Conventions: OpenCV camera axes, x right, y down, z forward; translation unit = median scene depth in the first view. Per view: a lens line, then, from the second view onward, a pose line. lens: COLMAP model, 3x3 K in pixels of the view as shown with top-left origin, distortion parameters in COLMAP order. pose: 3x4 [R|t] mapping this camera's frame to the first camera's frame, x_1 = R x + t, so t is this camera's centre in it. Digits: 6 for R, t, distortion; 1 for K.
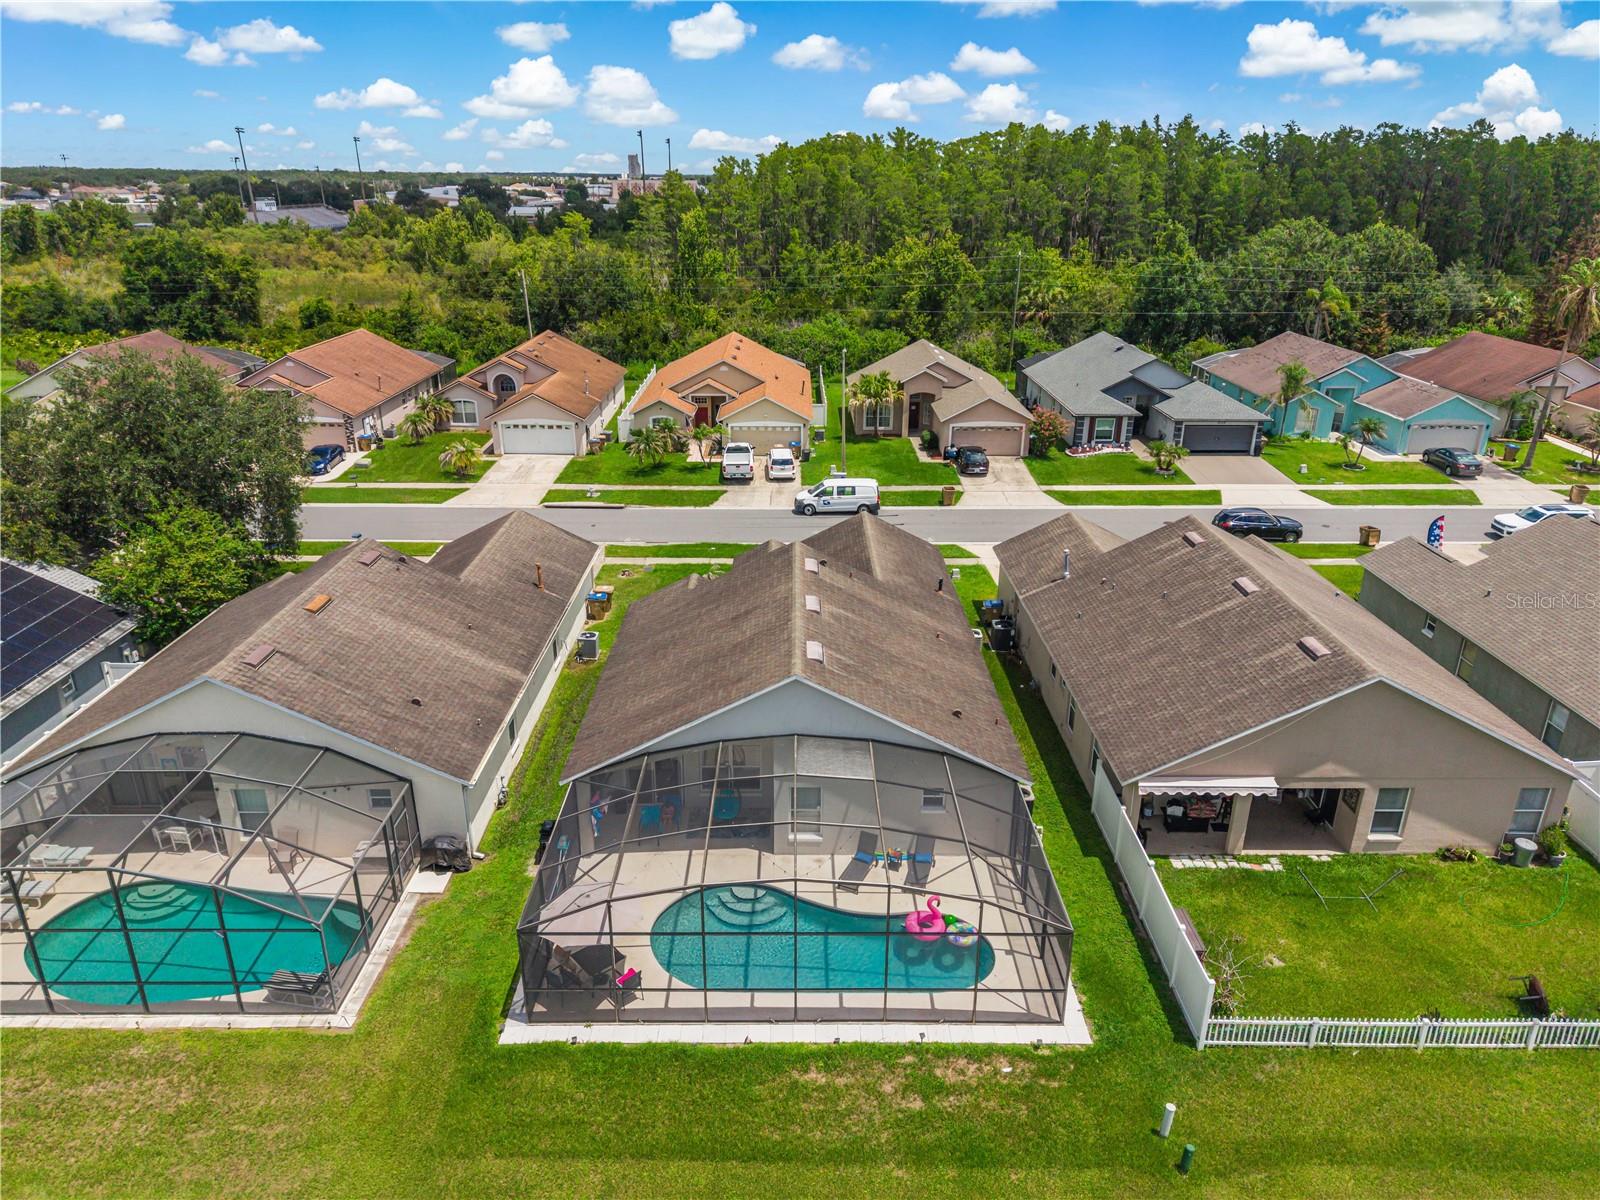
lens RADIAL K [[1070.6, 0, 800.1], [0, 1070.6, 593.5], [0, 0, 1]] dist [0.040320, -0.038366]
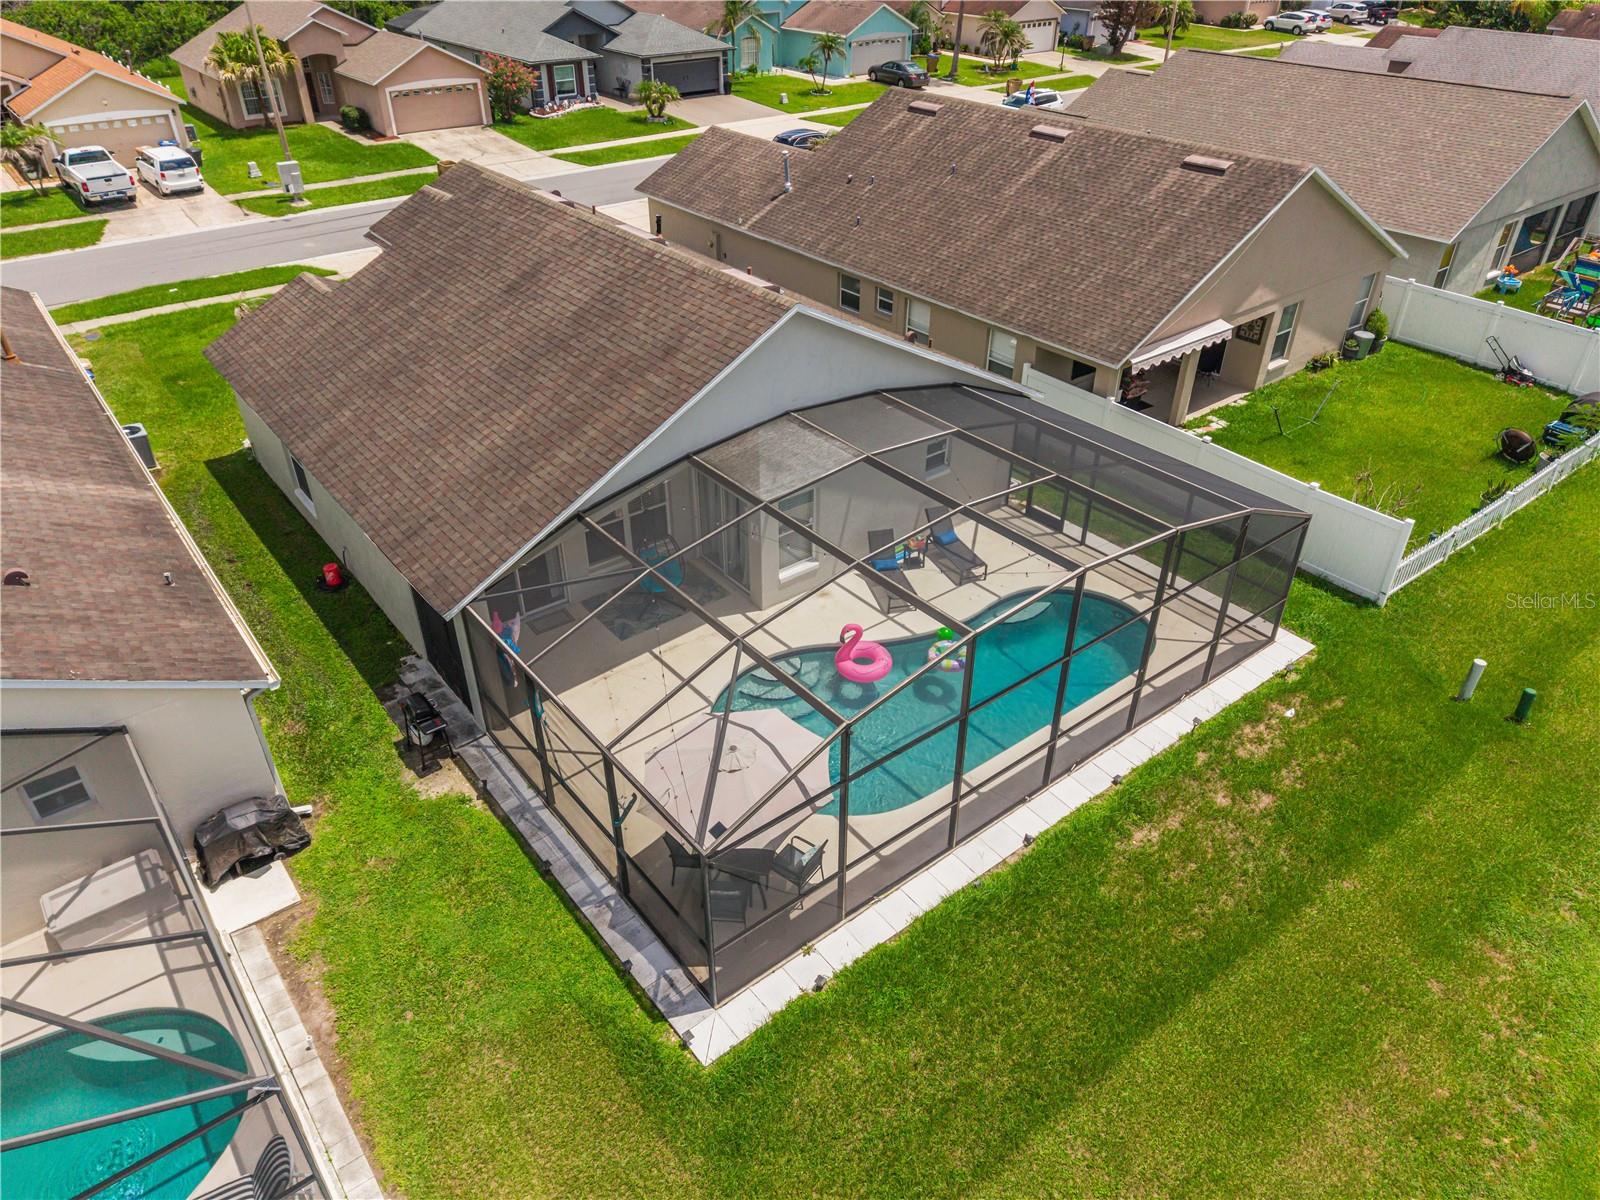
lens RADIAL K [[1070.6, 0, 800.1], [0, 1070.6, 593.5], [0, 0, 1]] dist [0.040320, -0.038366]
pose [[0.785511, -0.344073, 0.514380, -0.339385], [0.223529, 0.932824, 0.282621, 0.052548], [-0.577068, -0.107023, 0.809653, 0.450647]]
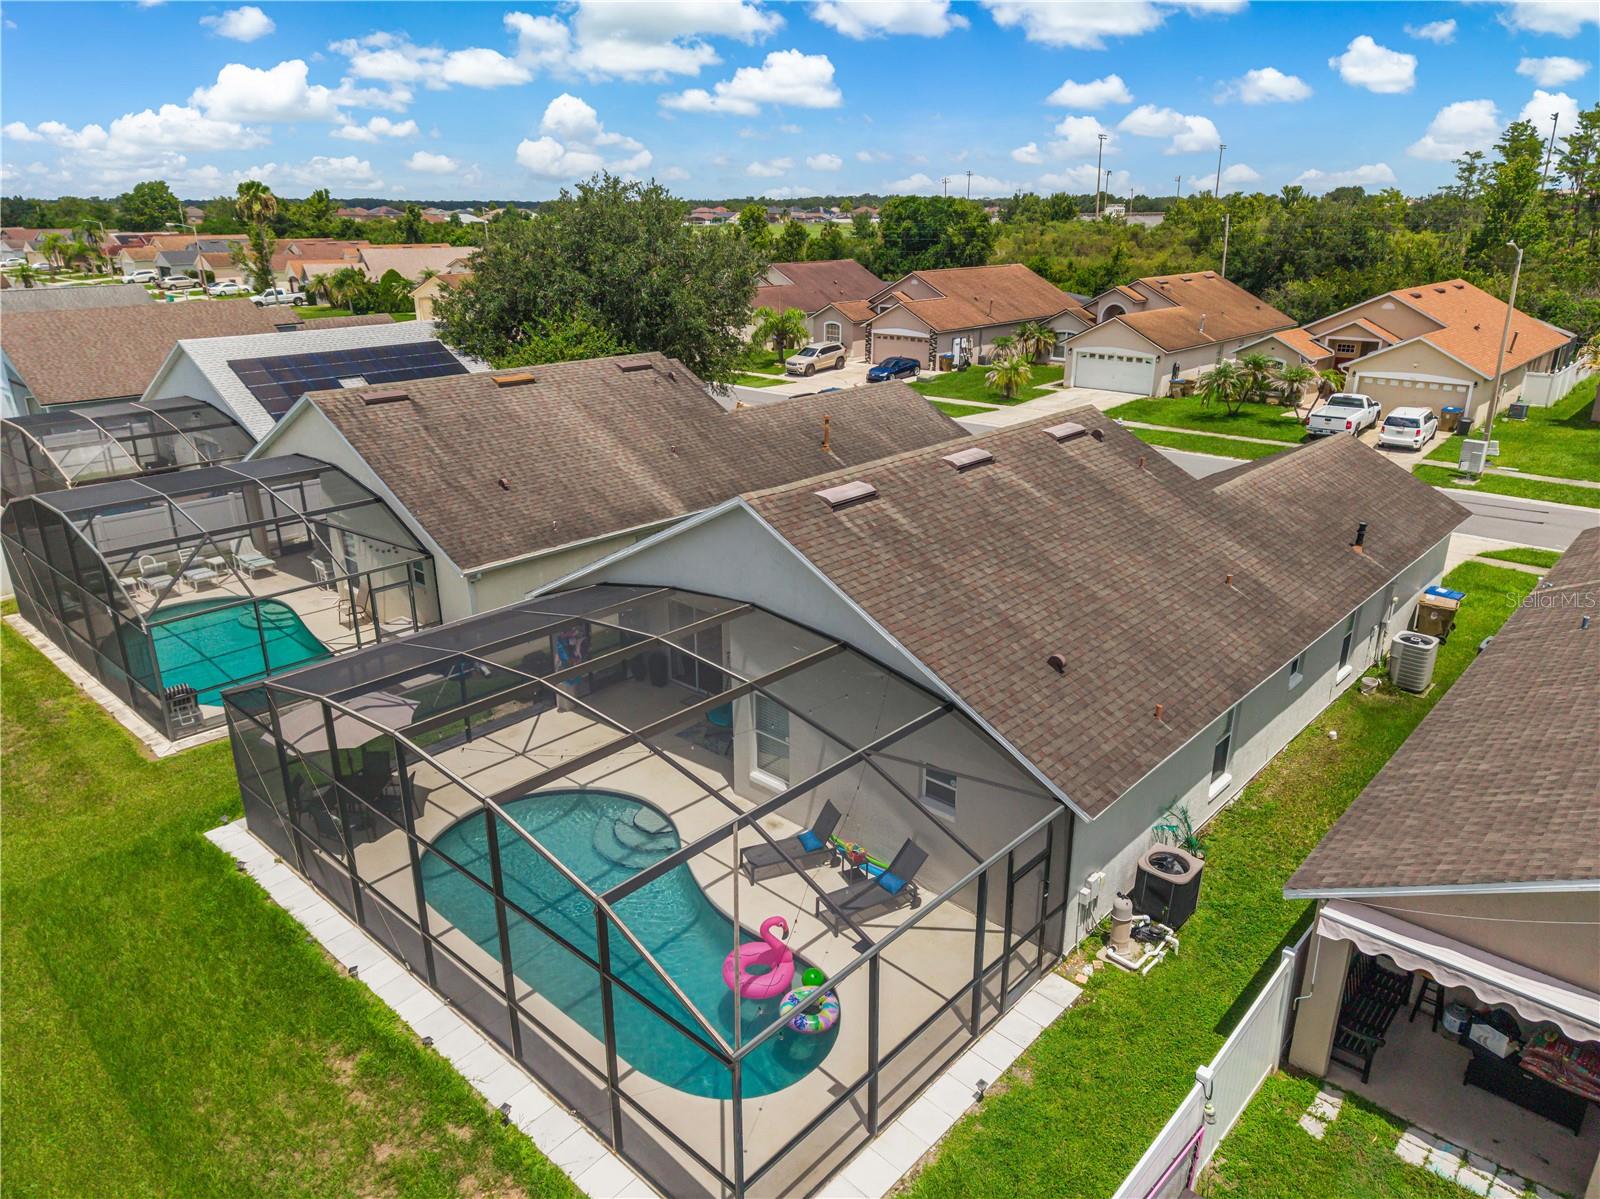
lens RADIAL K [[1072.0, 0, 800.0], [0, 1072.0, 599.5], [0, 0, 1]] dist [0.075694, -0.088094]
pose [[0.733135, 0.224454, -0.641976, 0.392047], [-0.238977, 0.968793, 0.065807, 0.077884], [0.636713, 0.105172, 0.763895, 0.513823]]
